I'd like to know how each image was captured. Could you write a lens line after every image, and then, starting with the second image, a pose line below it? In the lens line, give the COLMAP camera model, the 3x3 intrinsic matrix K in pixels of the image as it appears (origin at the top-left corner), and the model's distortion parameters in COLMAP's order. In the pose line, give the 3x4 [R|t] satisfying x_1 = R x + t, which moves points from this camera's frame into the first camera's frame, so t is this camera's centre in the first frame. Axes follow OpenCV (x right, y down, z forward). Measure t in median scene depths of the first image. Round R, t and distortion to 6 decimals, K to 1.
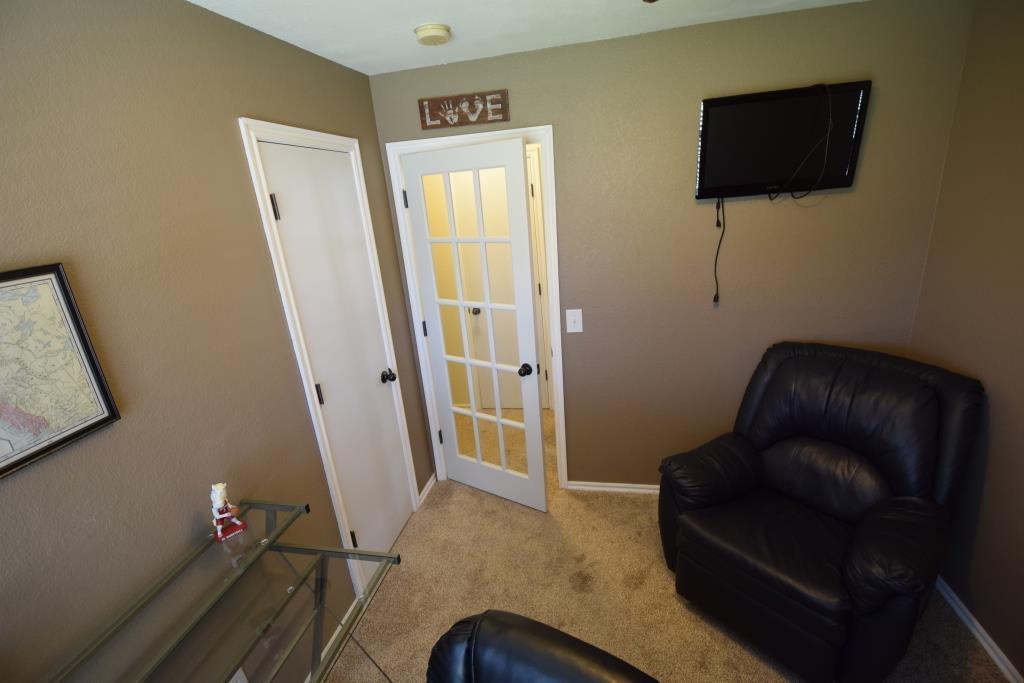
lens RADIAL K [[447.7, 0, 513.3], [0, 447.7, 349.5], [0, 0, 1]] dist [0.002355, -0.011438]
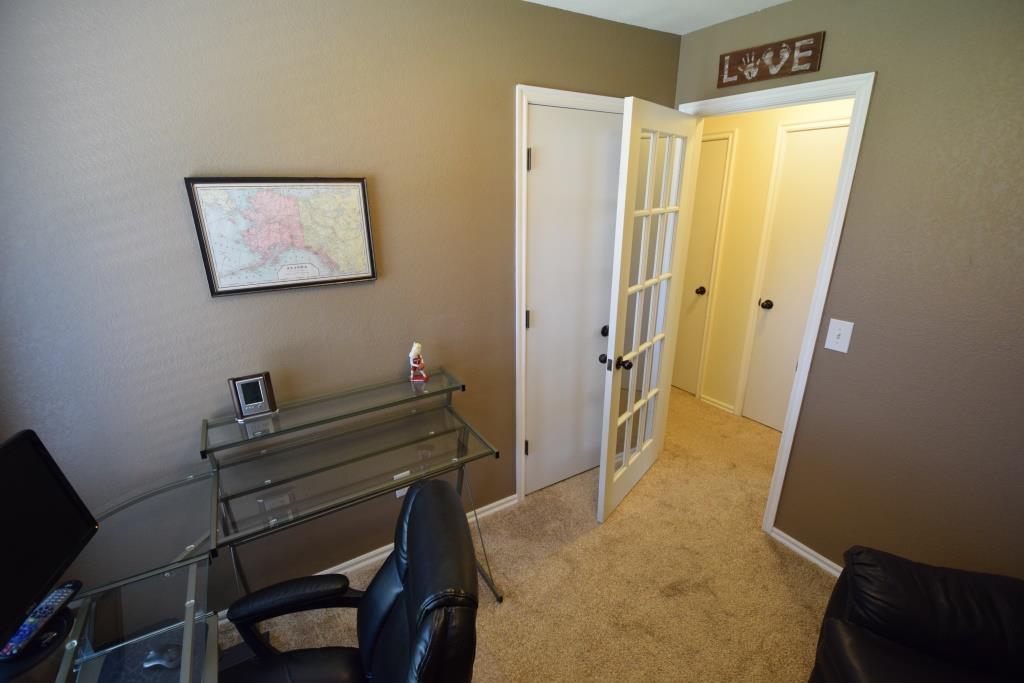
lens RADIAL K [[447.7, 0, 506.8], [0, 447.7, 348.0], [0, 0, 1]] dist [0.002355, -0.011438]
pose [[0.676119, 0.321723, -0.662841, 0.304704], [-0.287843, 0.943474, 0.164326, -0.007494], [0.678240, 0.079690, 0.730506, 0.070173]]
